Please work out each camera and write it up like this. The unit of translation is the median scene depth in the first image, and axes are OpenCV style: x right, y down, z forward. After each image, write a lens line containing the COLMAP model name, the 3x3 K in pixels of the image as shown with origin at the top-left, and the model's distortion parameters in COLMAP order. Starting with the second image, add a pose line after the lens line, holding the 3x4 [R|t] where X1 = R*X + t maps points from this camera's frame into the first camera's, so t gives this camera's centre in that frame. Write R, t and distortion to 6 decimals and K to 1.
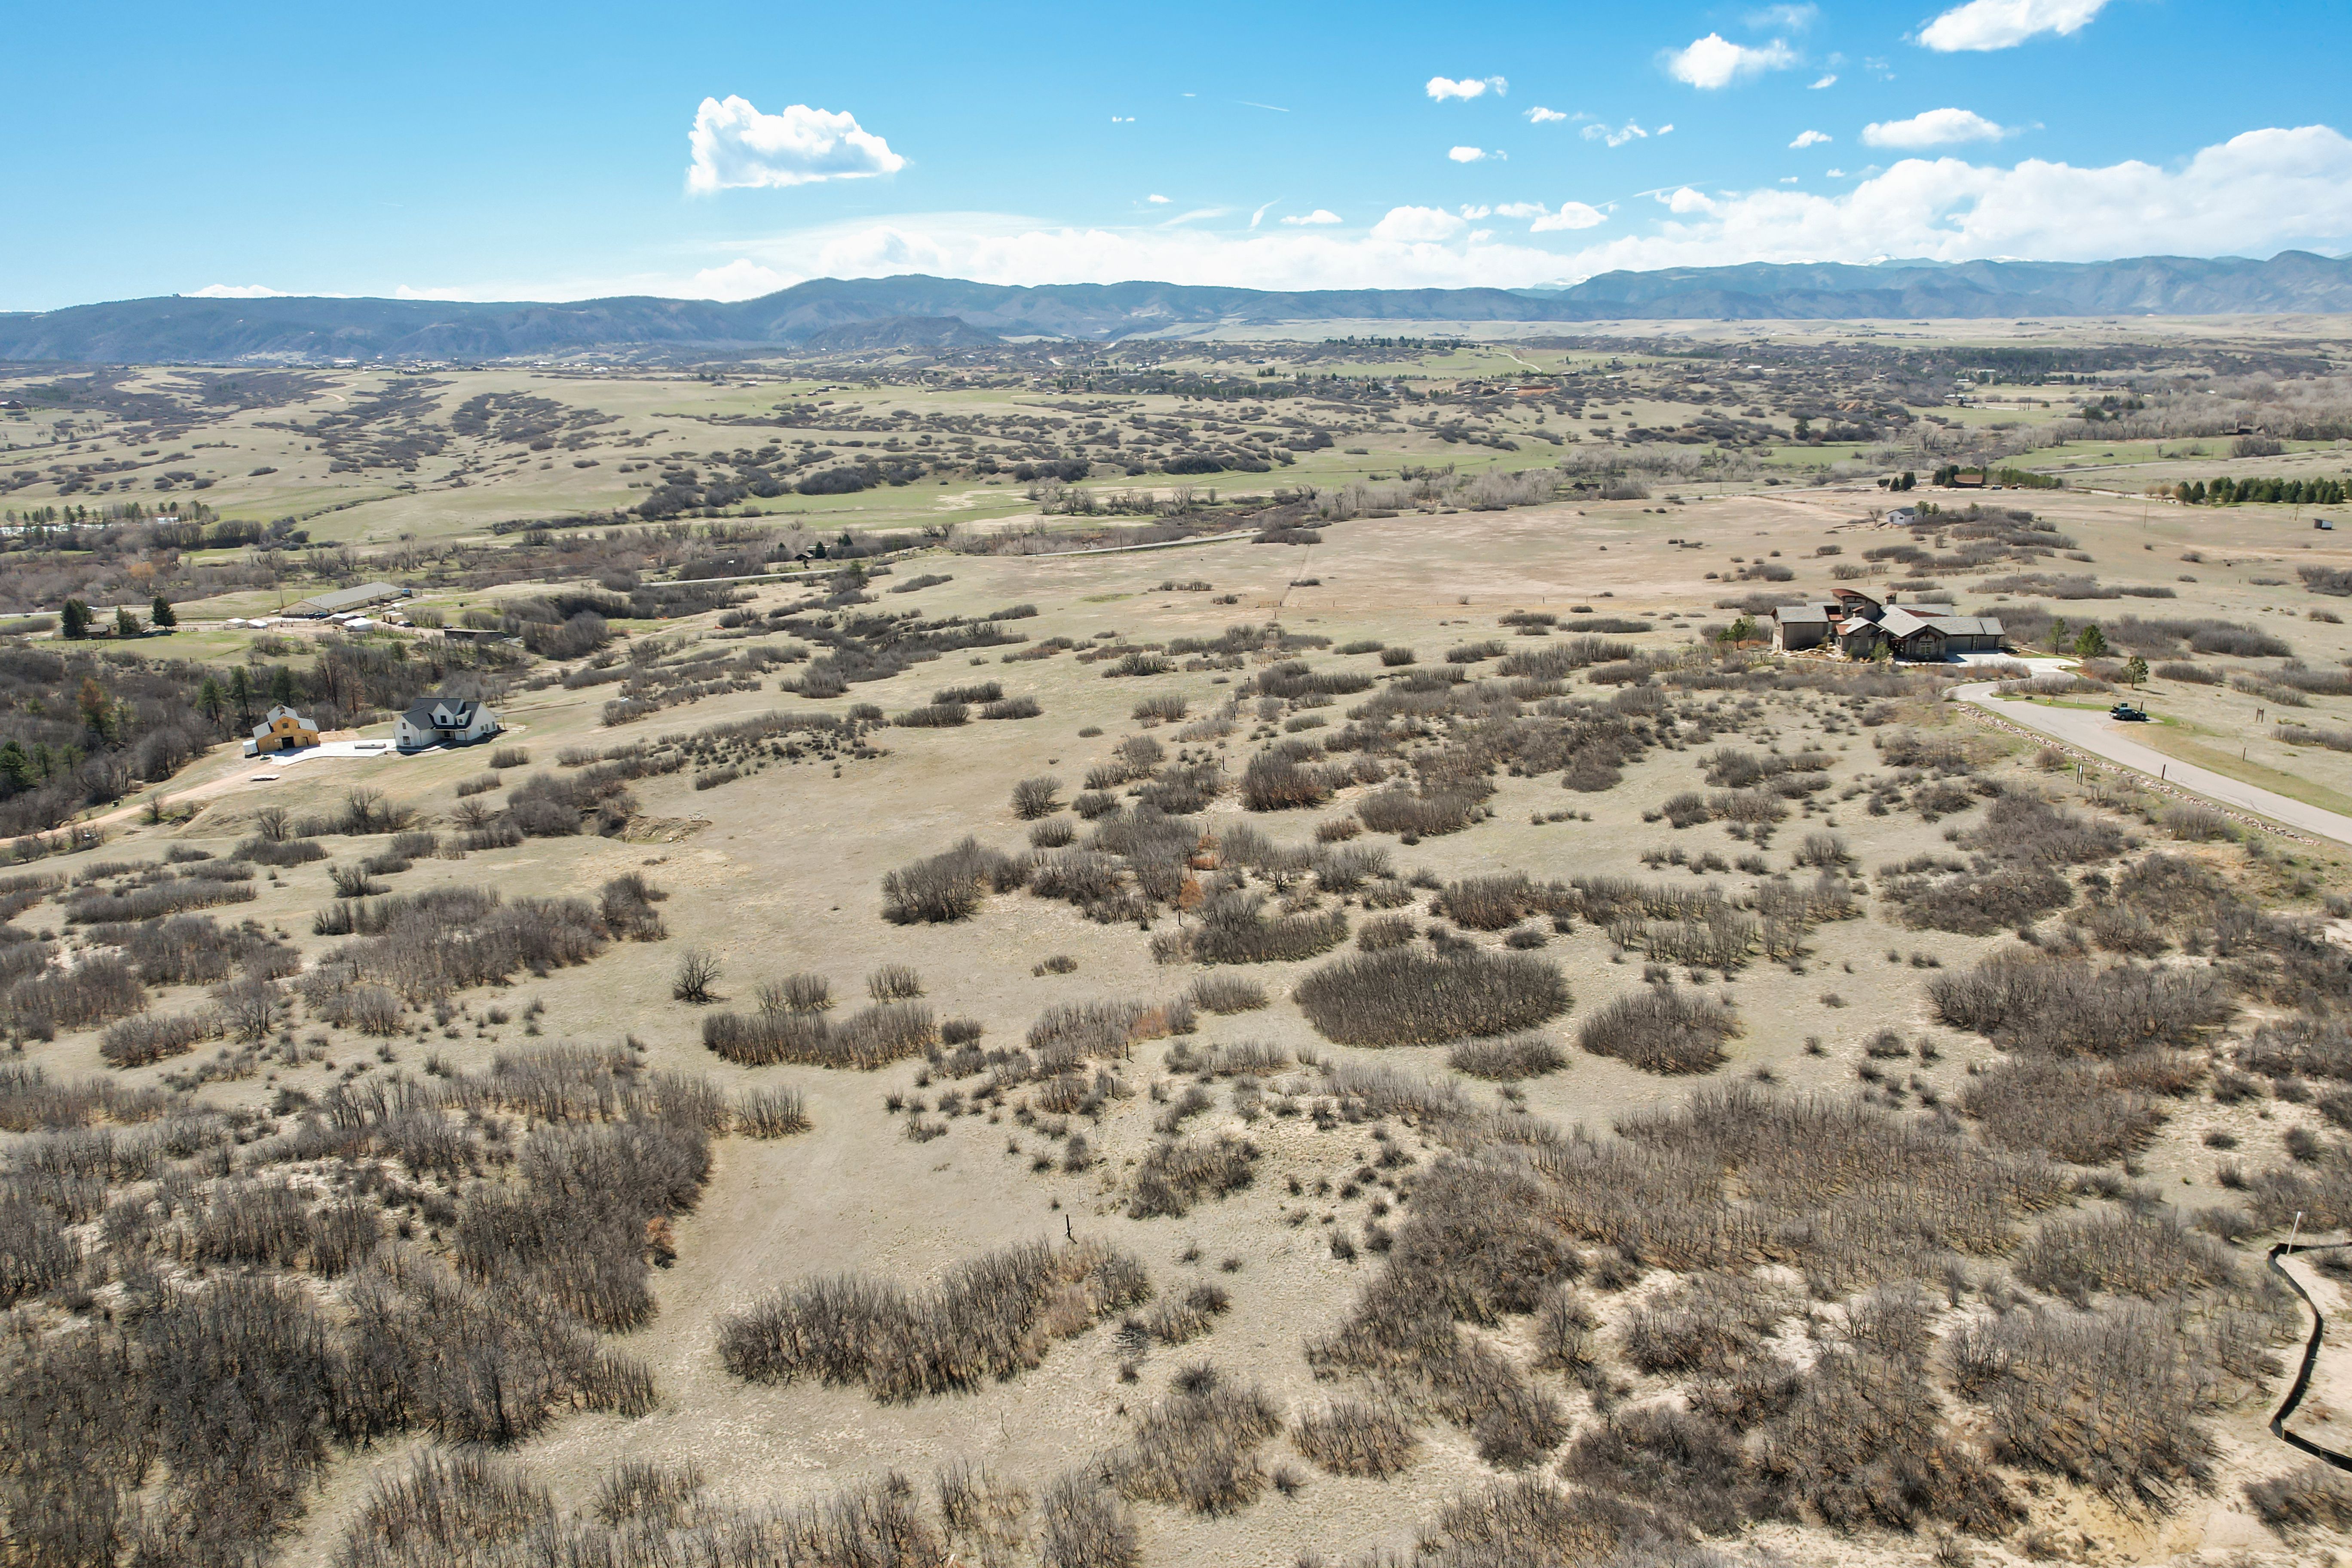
lens RADIAL K [[1635.2, 0, 1169.5], [0, 1635.2, 744.4], [0, 0, 1]] dist [-0.082343, 0.070505]
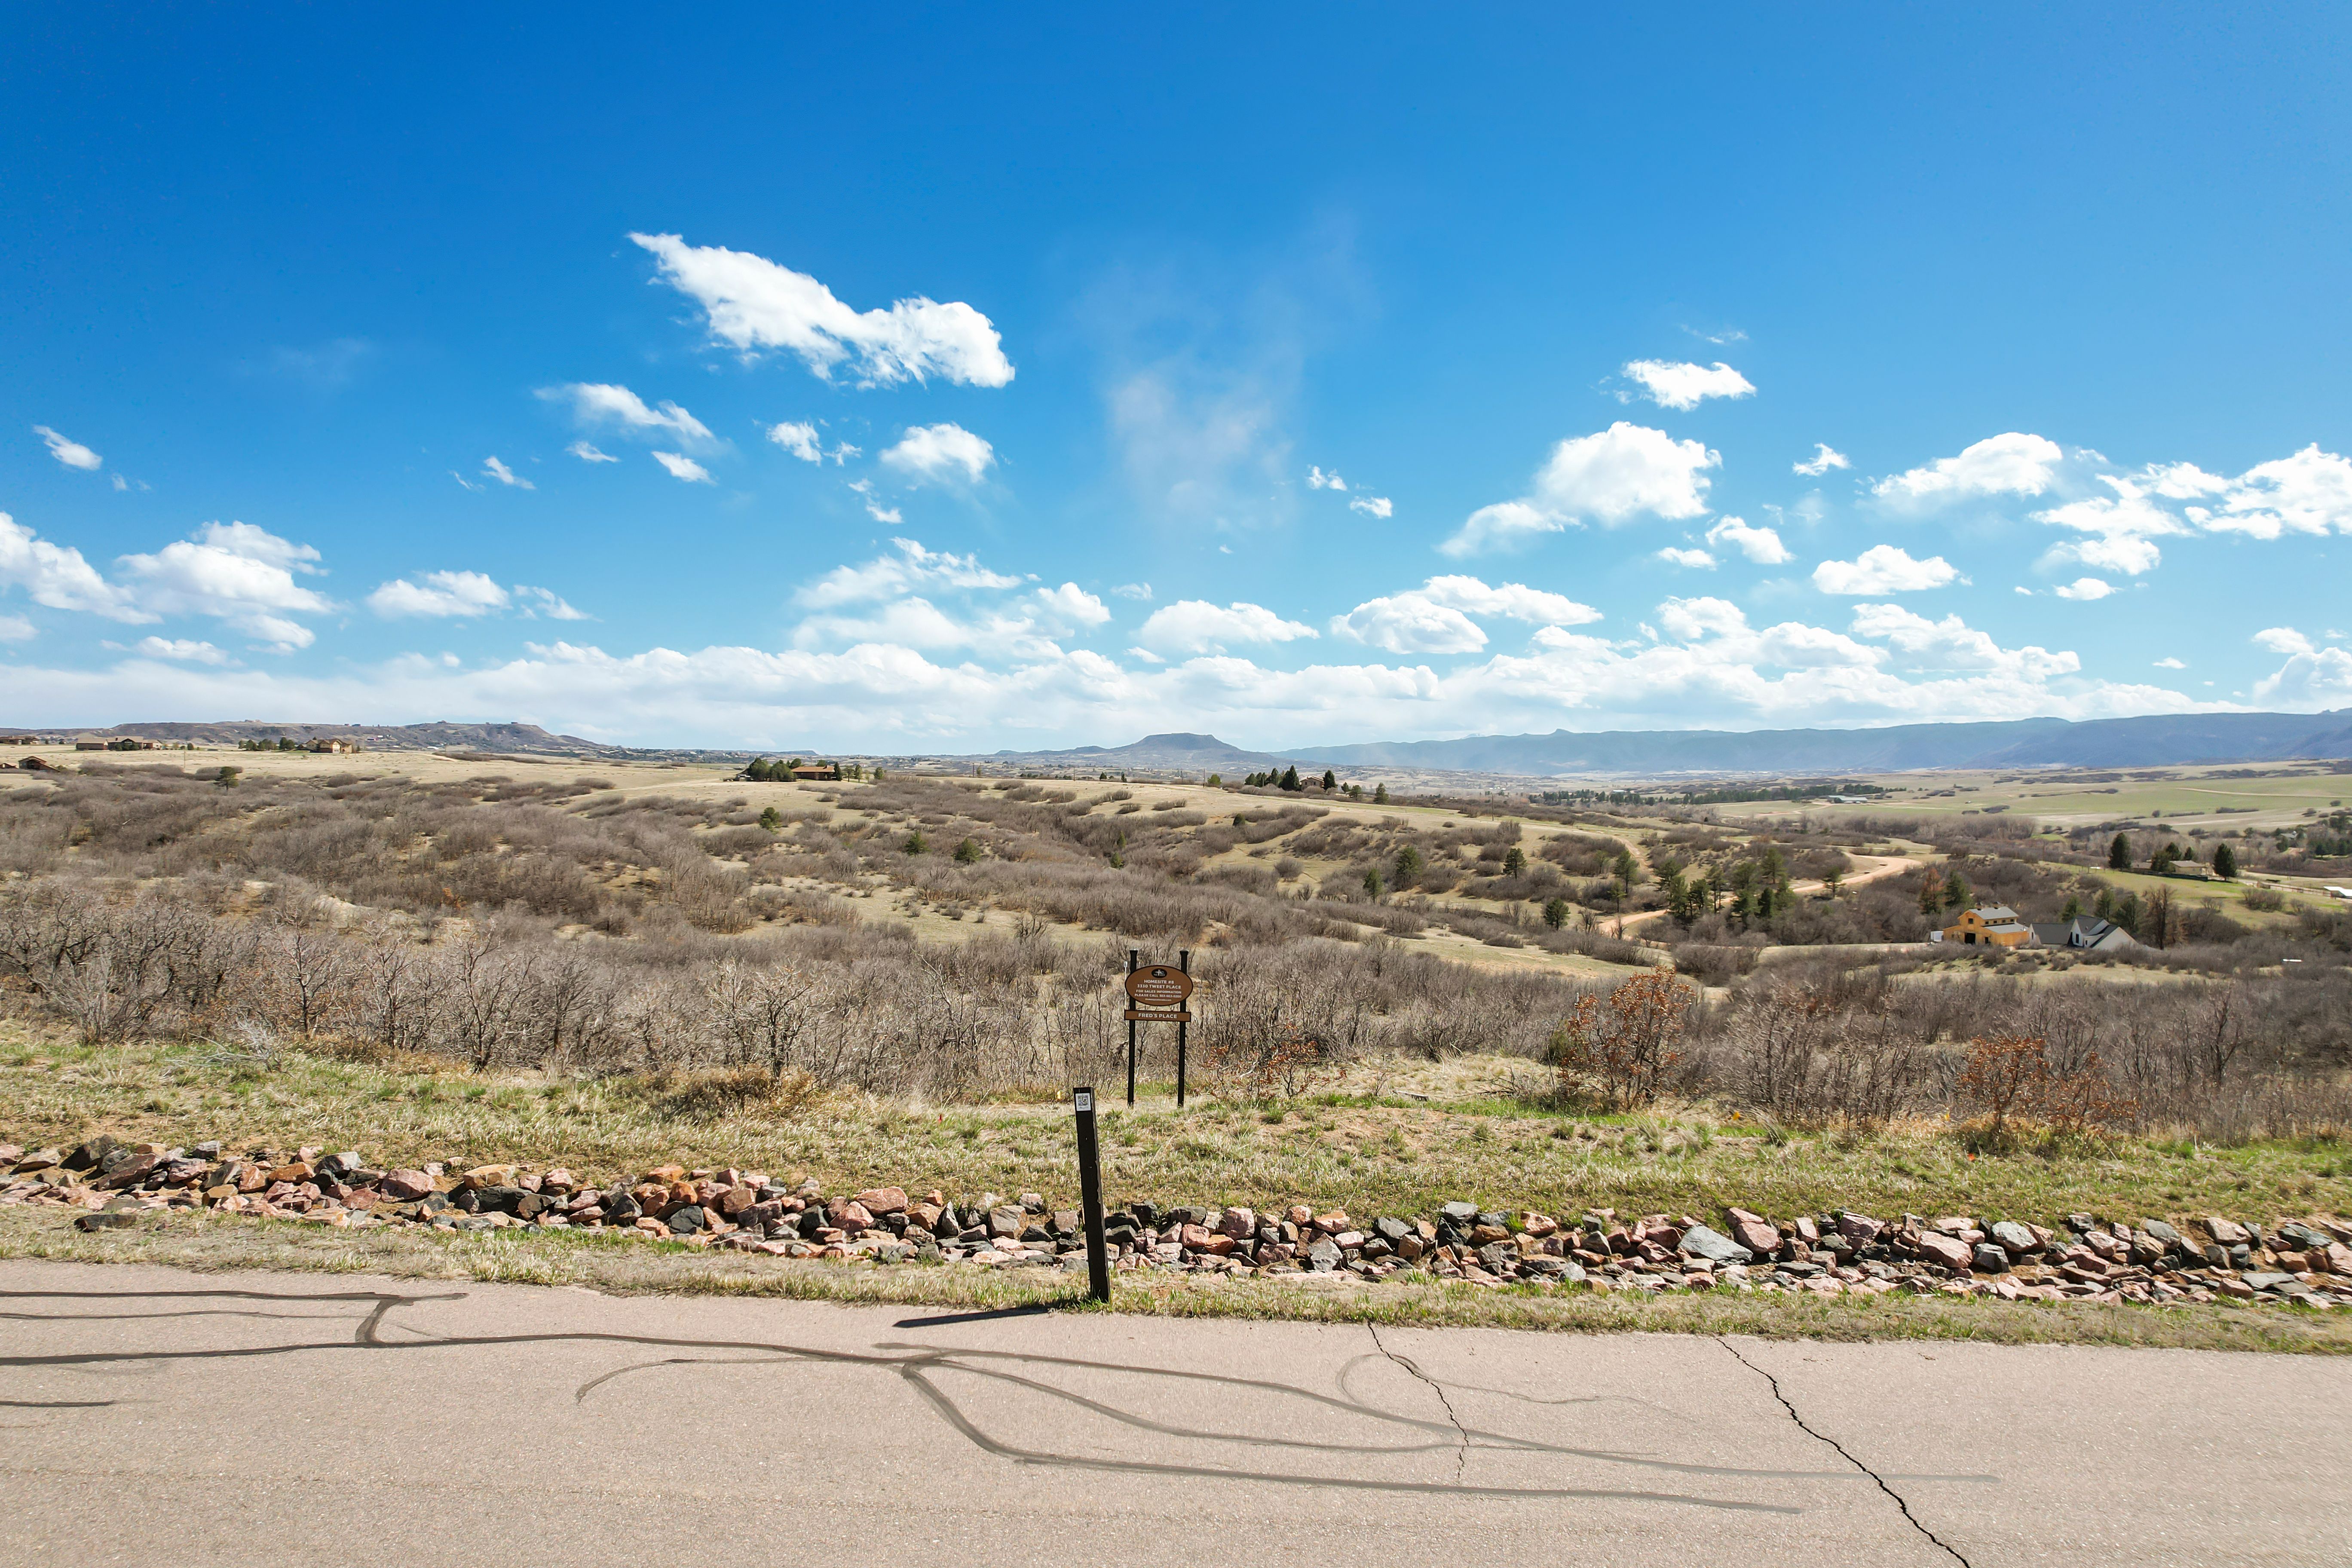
lens RADIAL K [[1528.7, 0, 1173.2], [0, 1528.7, 795.0], [0, 0, 1]] dist [-0.075841, 0.071759]
pose [[0.023044, 0.043741, -0.998777, 0.112855], [-0.243709, 0.969149, 0.036820, -0.000596], [0.969575, 0.242563, 0.032993, 0.164551]]
